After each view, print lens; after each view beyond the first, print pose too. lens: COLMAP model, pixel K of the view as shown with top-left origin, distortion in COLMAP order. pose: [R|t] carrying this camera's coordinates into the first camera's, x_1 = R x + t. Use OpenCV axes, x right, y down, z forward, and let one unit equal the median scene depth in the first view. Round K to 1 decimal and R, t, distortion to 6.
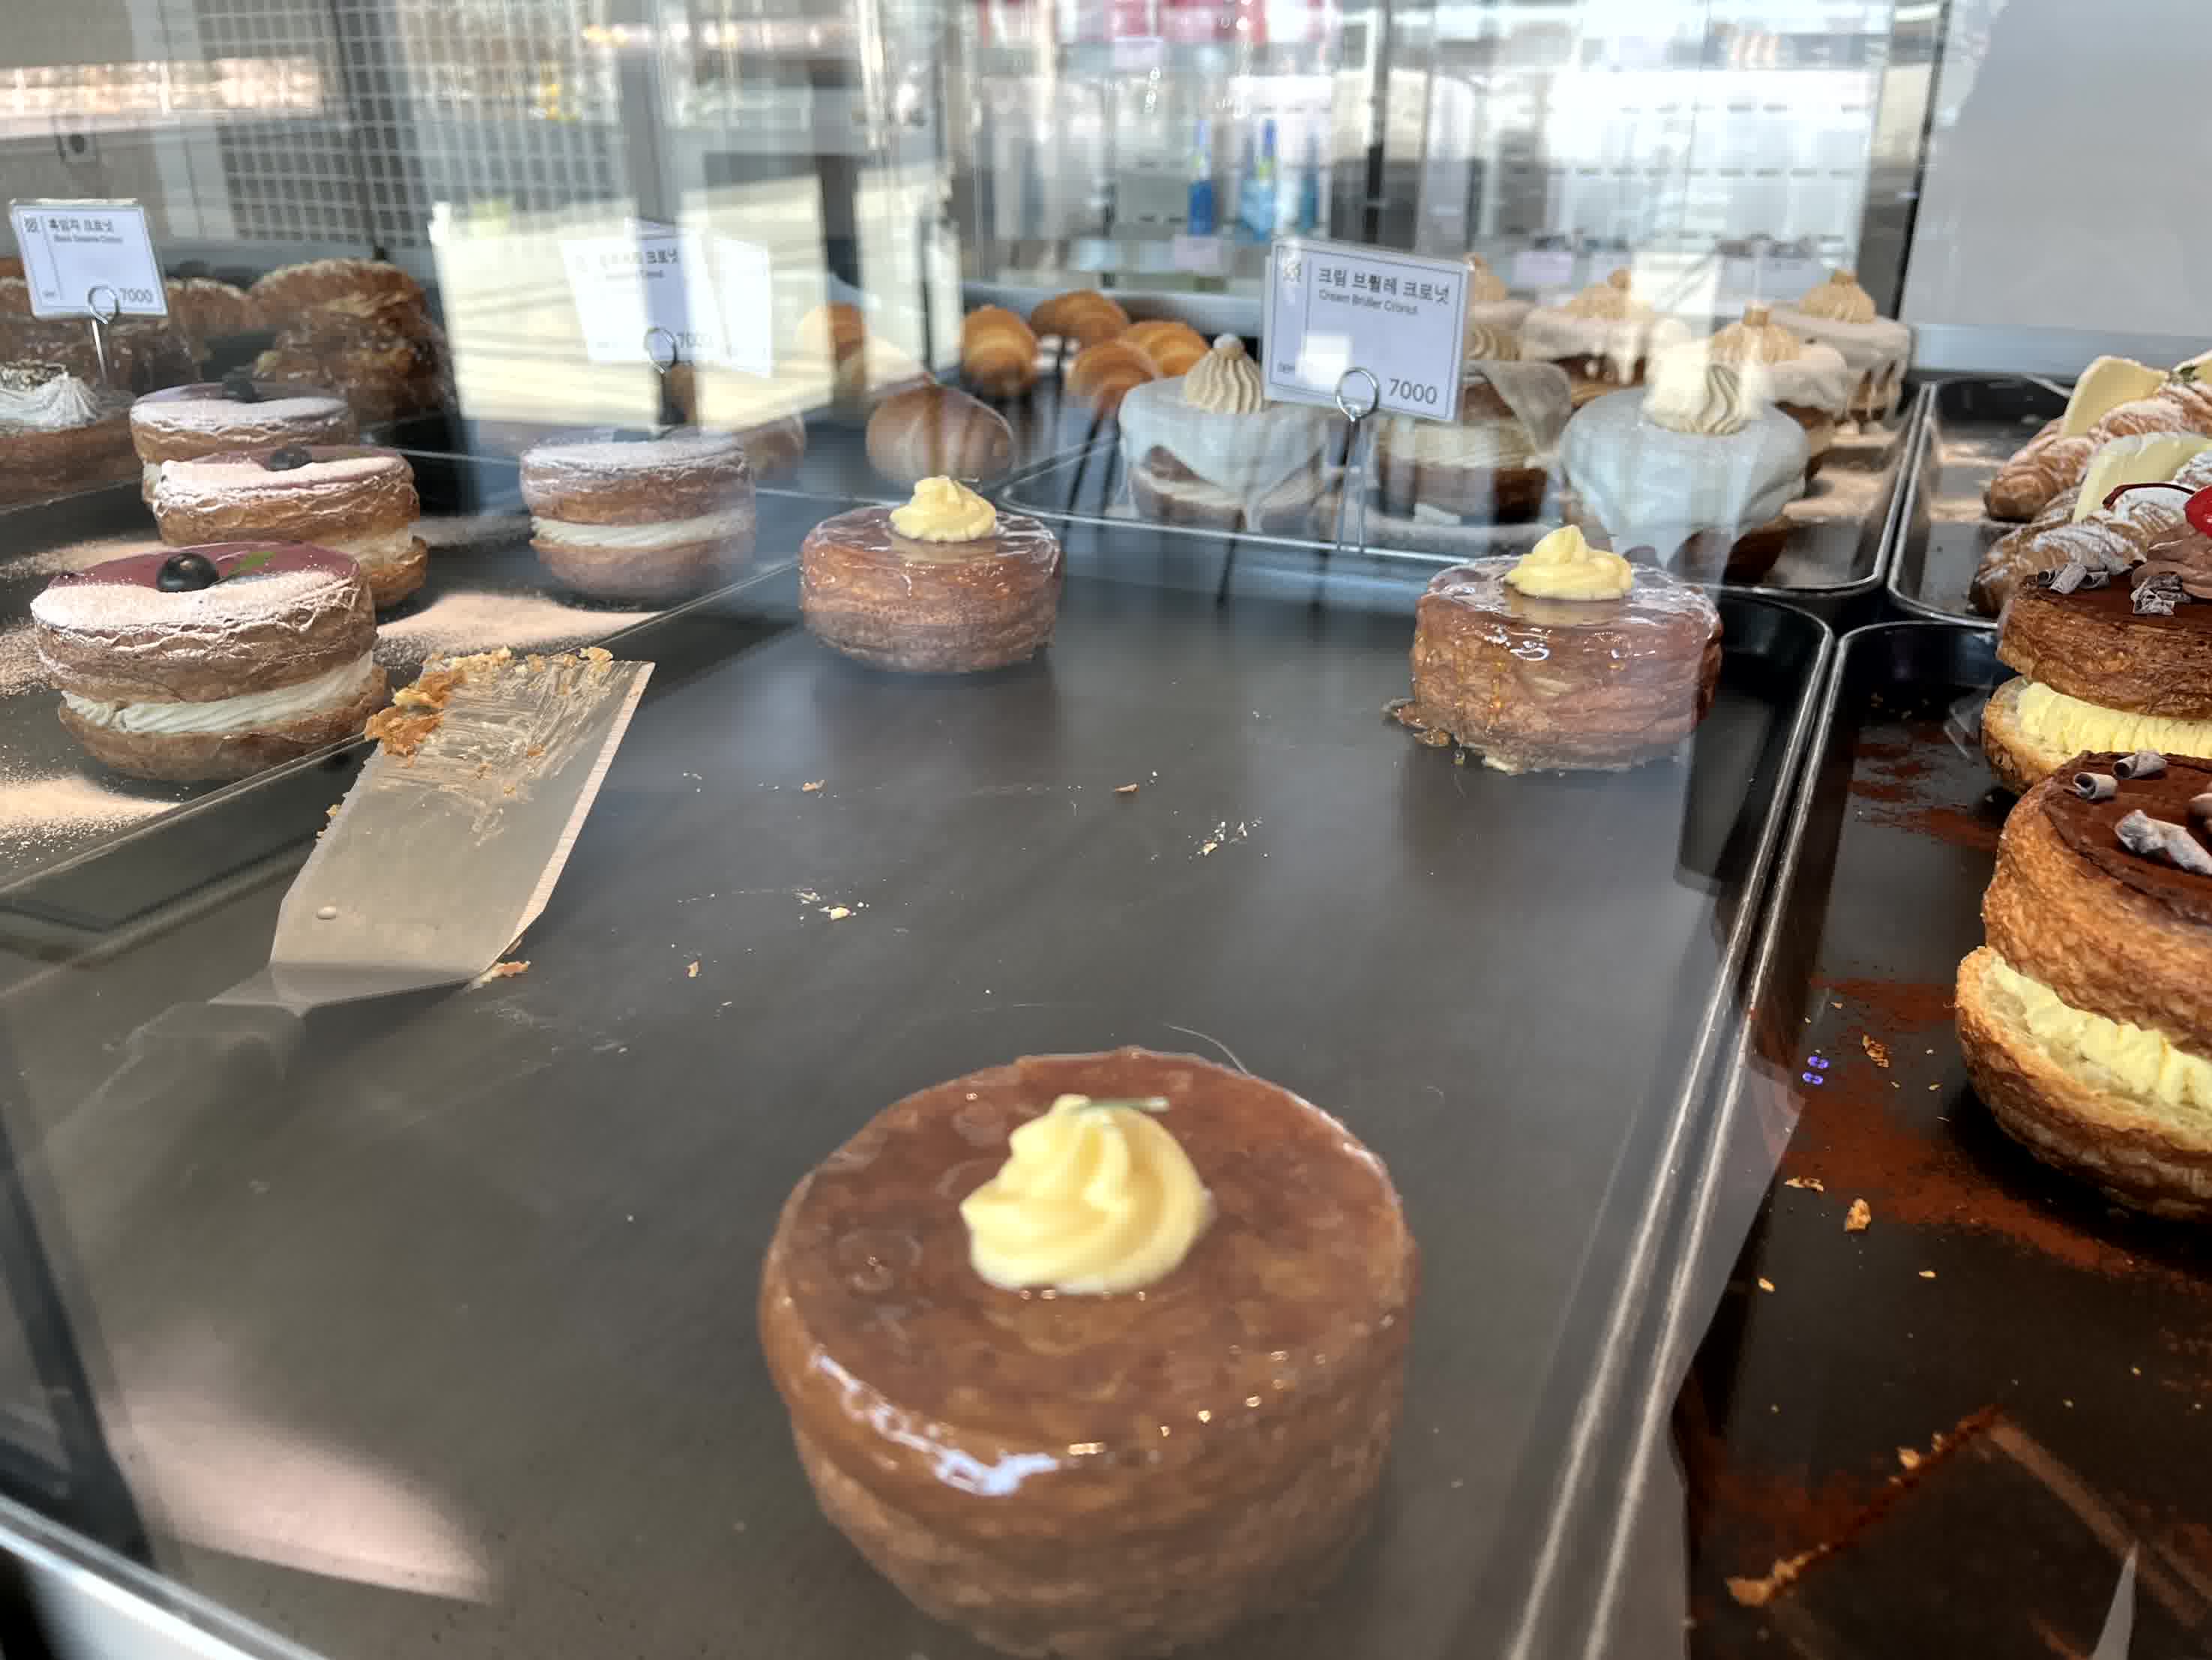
lens RADIAL K [[1691.1, 0, 1118.4], [0, 1691.1, 841.2], [0, 0, 1]] dist [0.052183, -0.085127]
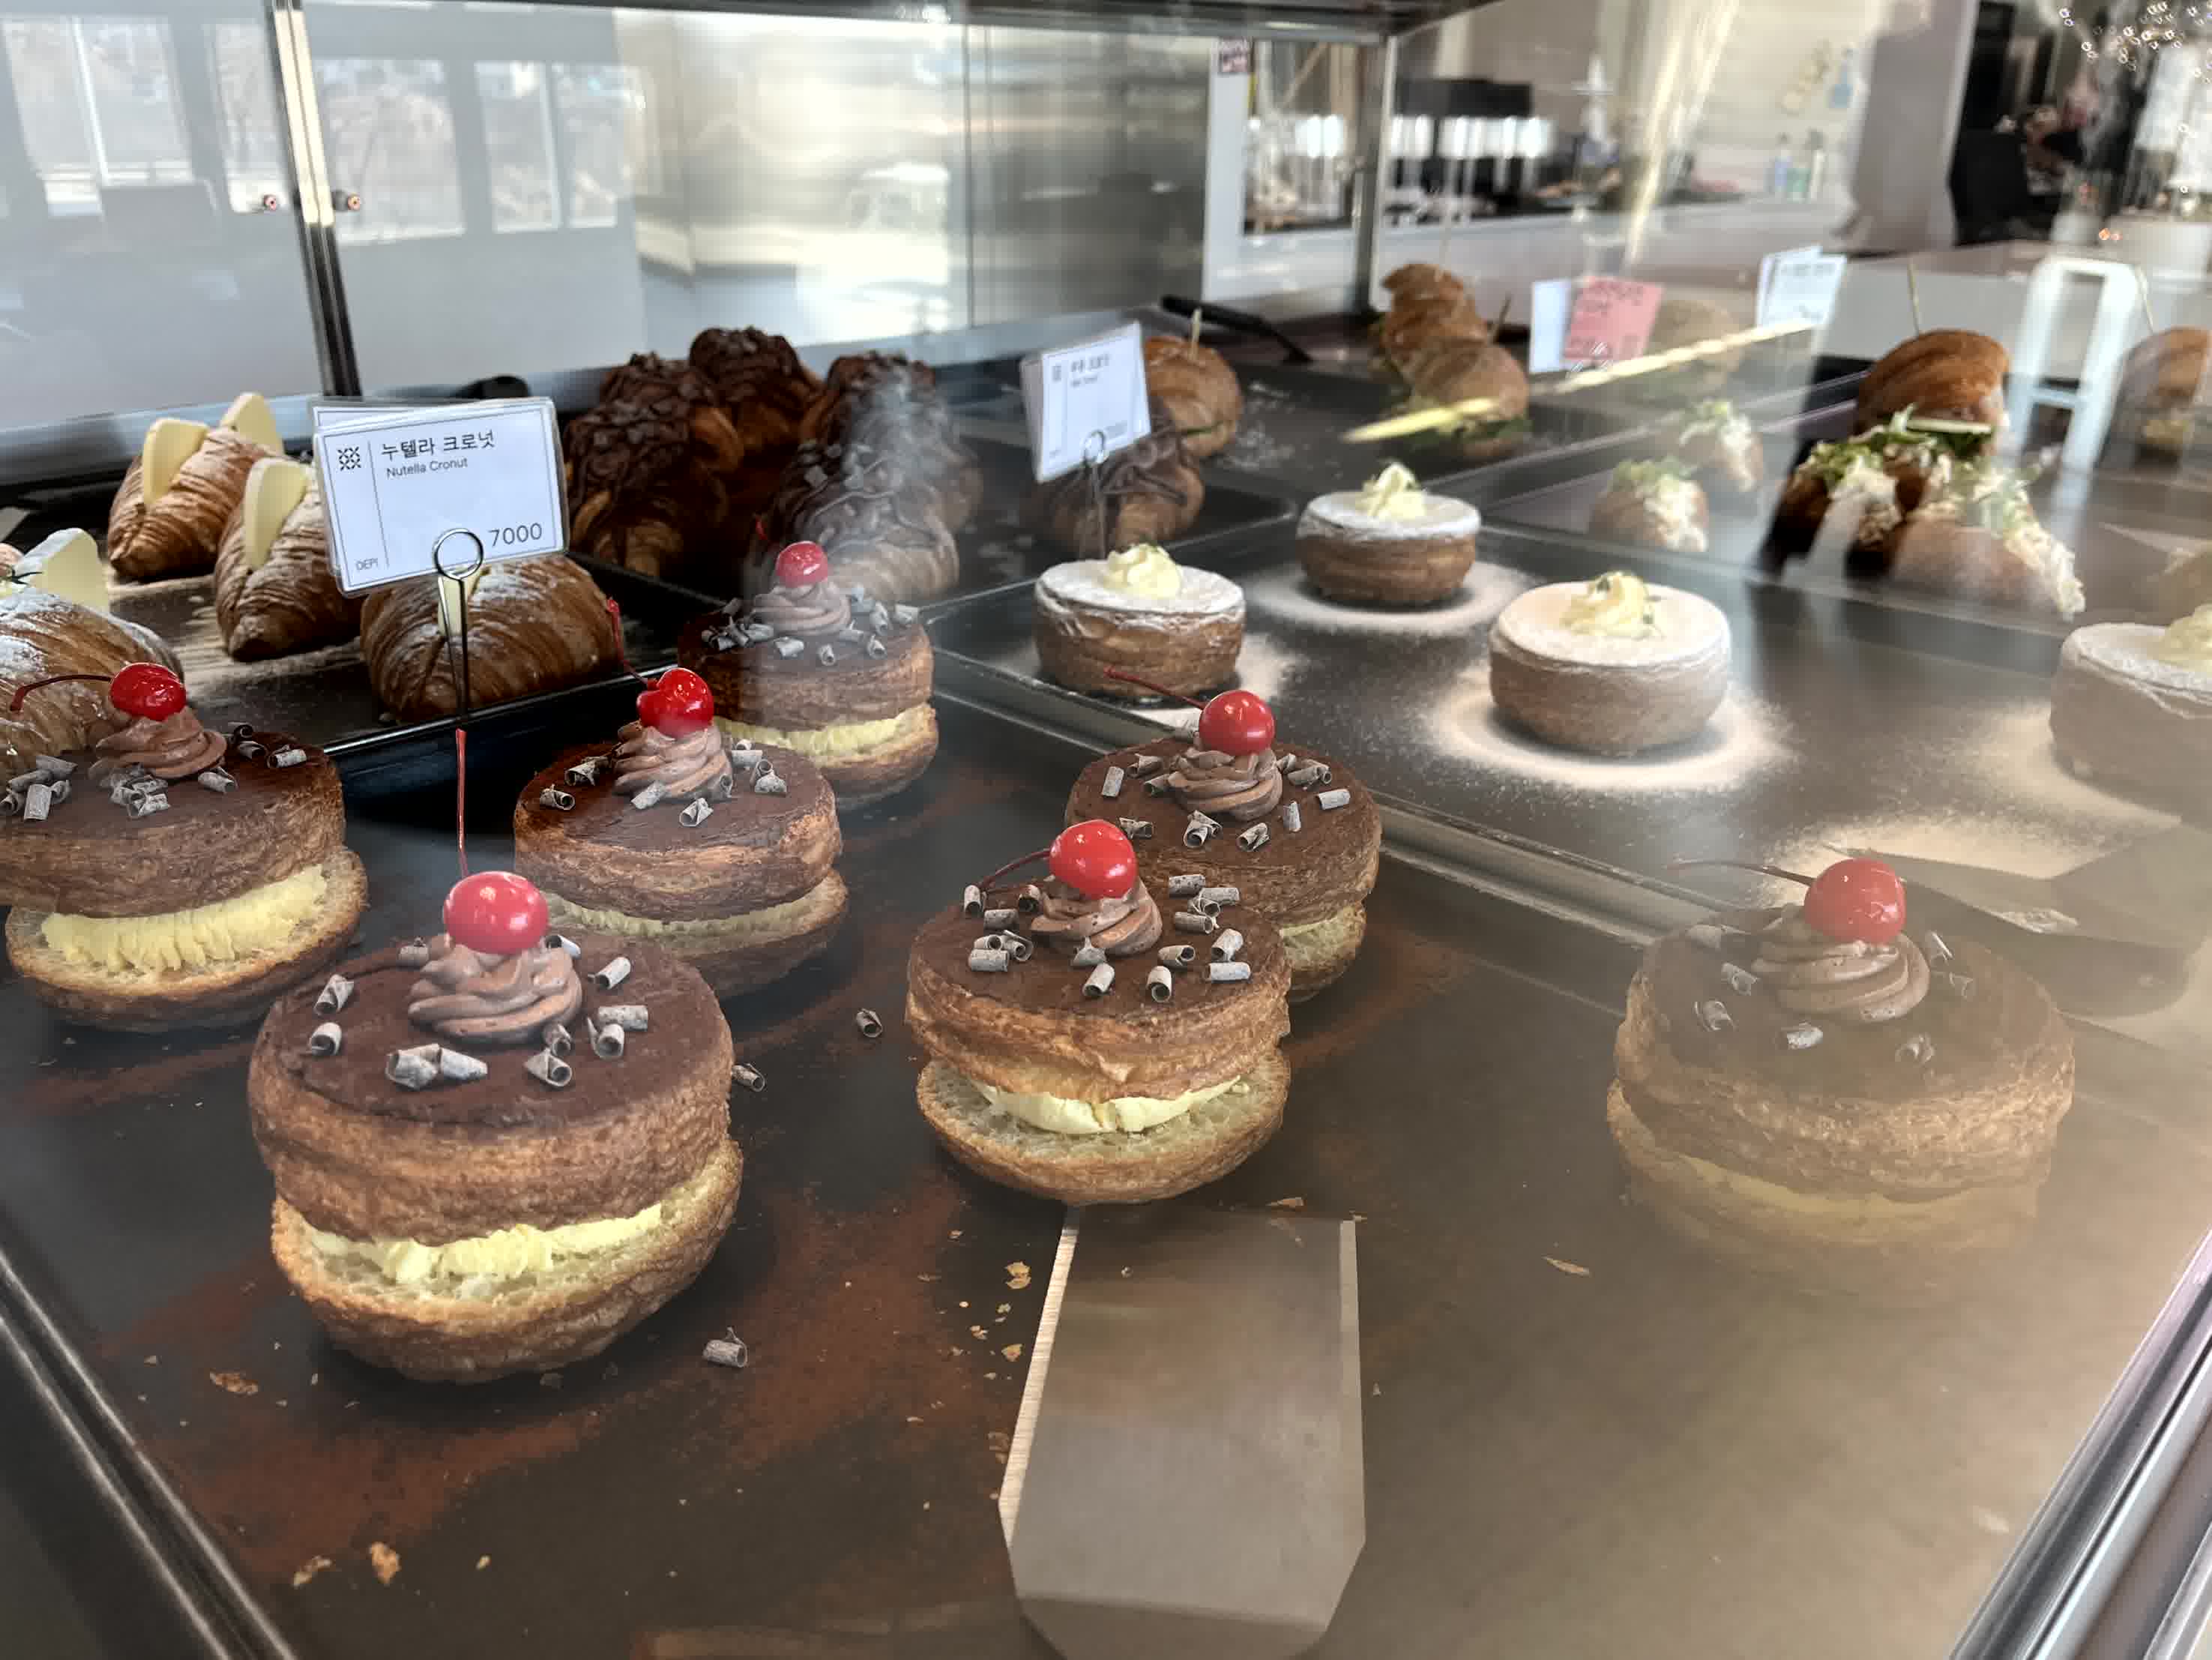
lens RADIAL K [[1691.1, 0, 1118.4], [0, 1691.1, 841.2], [0, 0, 1]] dist [0.052183, -0.085127]
pose [[0.321177, -0.362795, 0.874771, -0.117153], [0.371314, 0.897990, 0.236094, -0.213917], [-0.871189, 0.248987, 0.423125, 0.154234]]
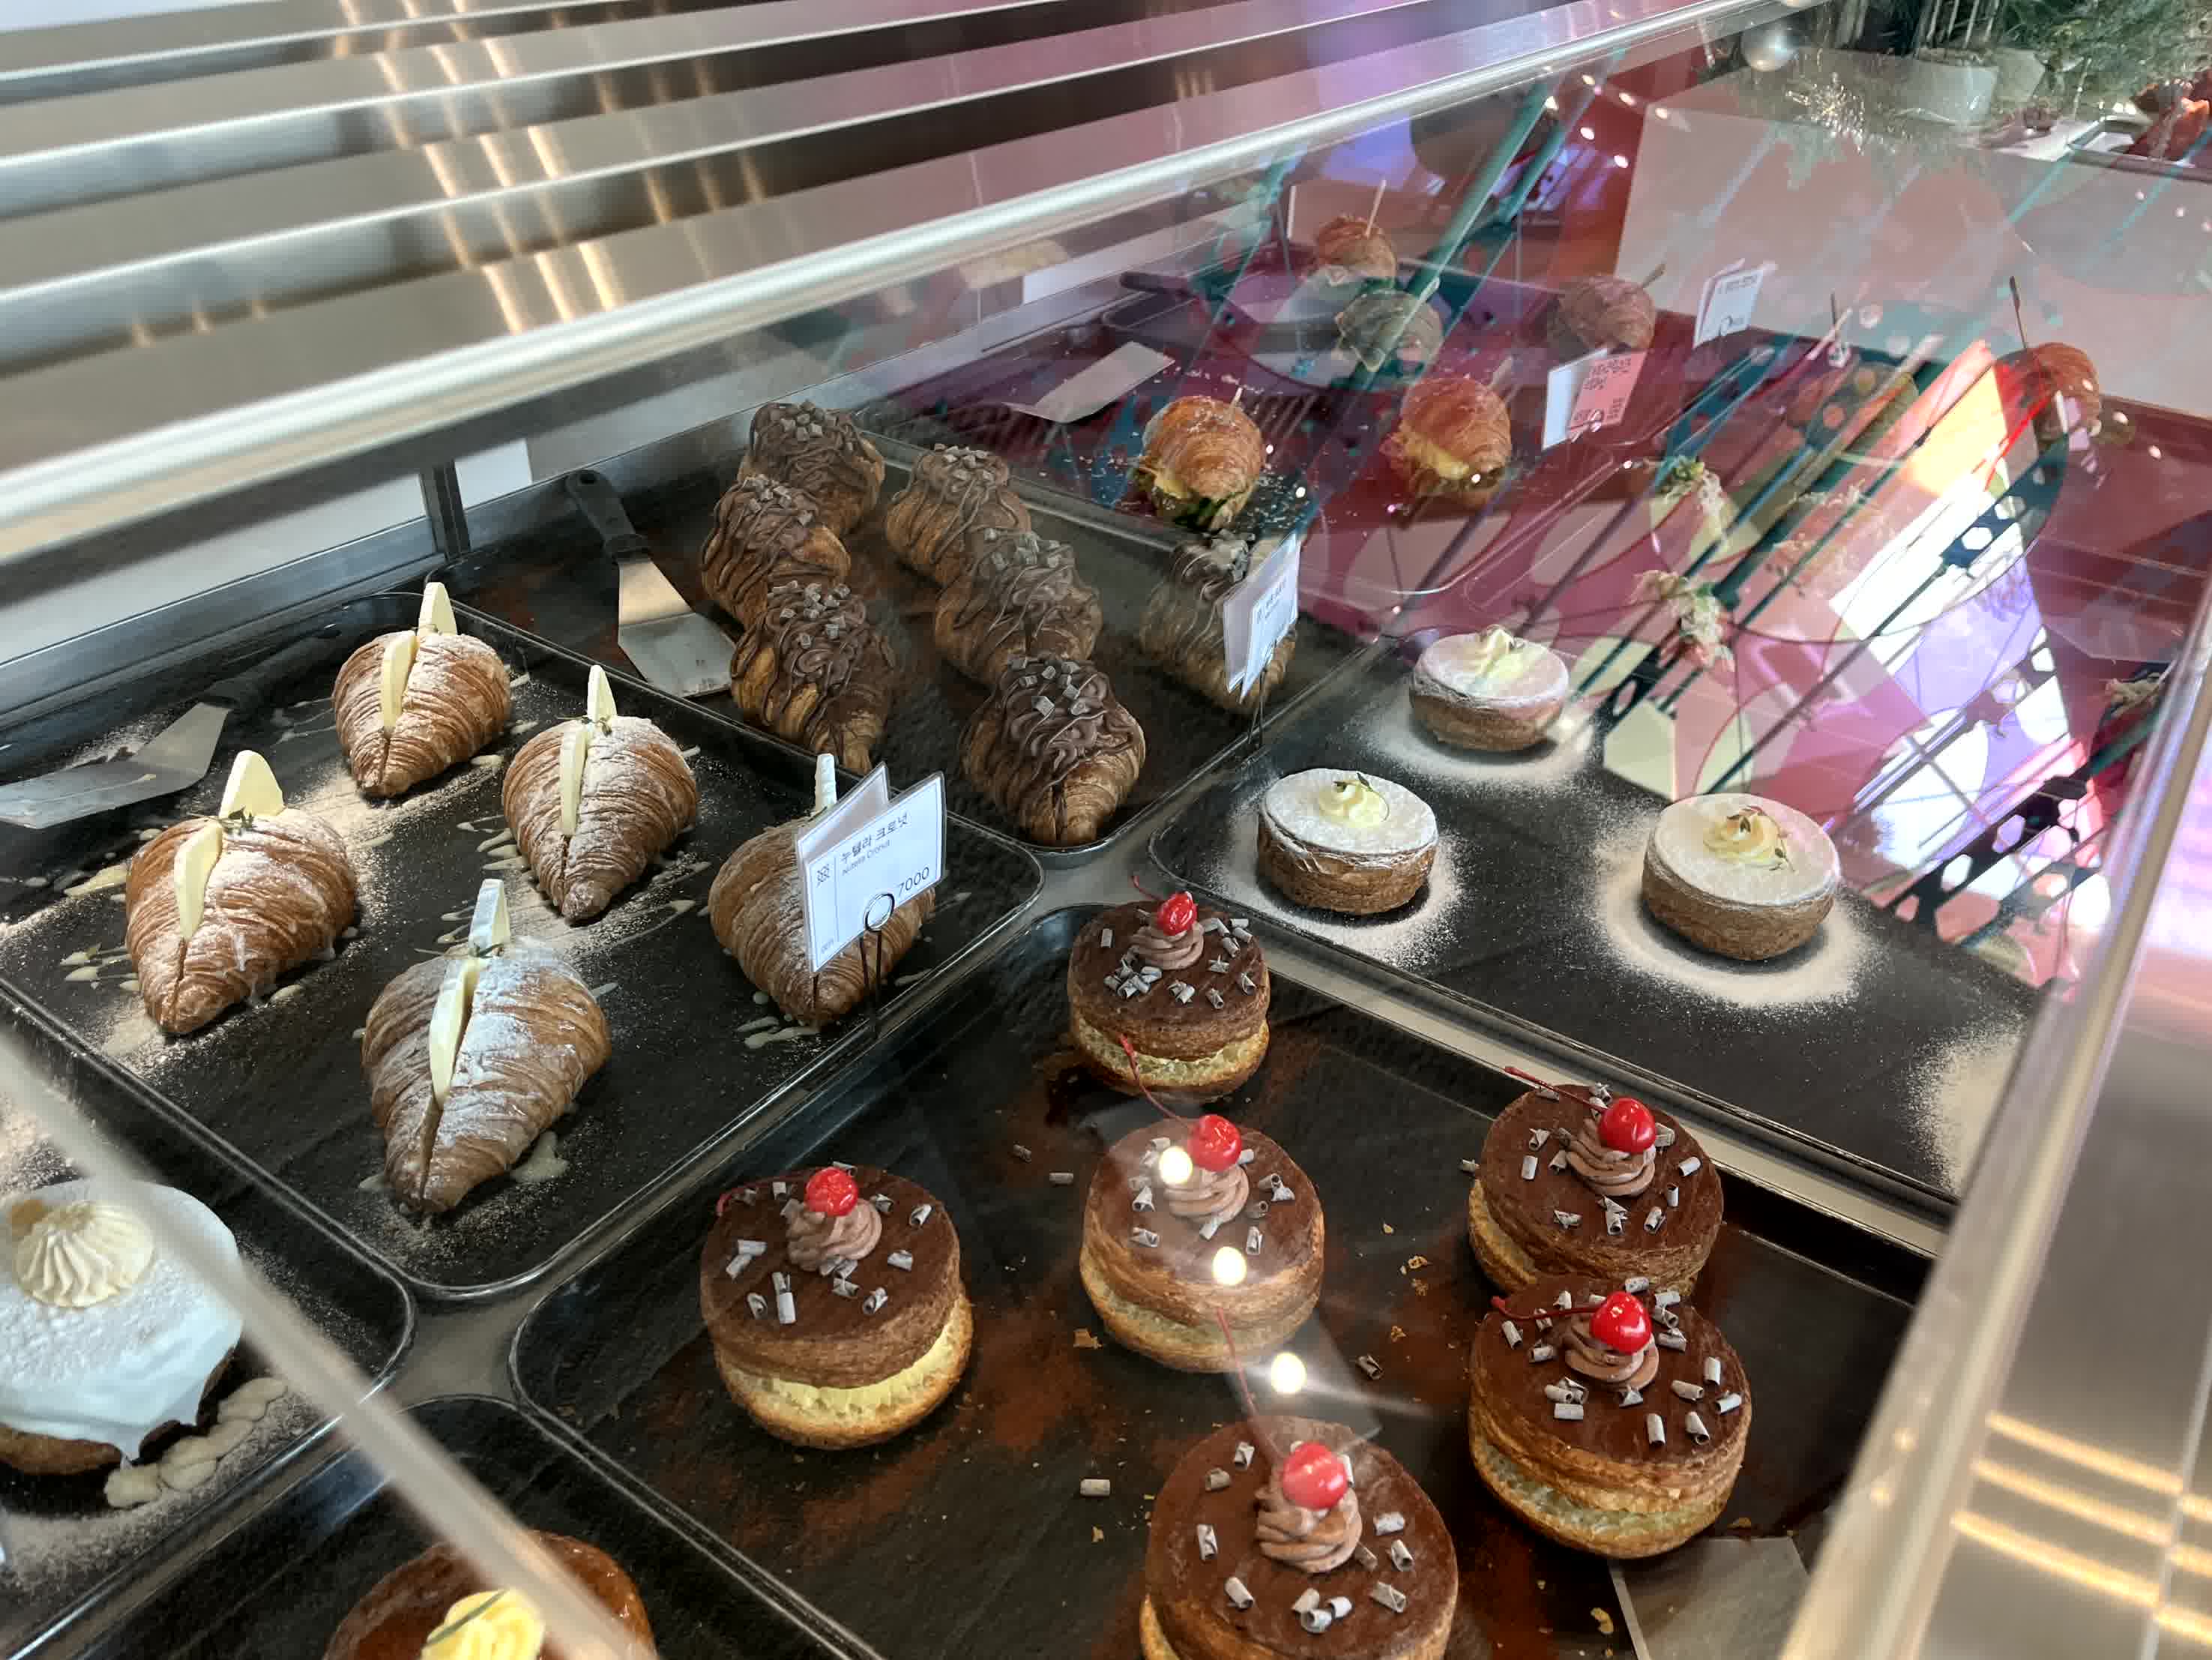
lens RADIAL K [[1676.6, 0, 1095.1], [0, 1676.6, 856.2], [0, 0, 1]] dist [0.050055, -0.084532]
pose [[0.174402, -0.534772, 0.826803, -0.334907], [0.369390, 0.813881, 0.448497, -1.320455], [-0.912762, 0.227193, 0.339482, 0.497303]]
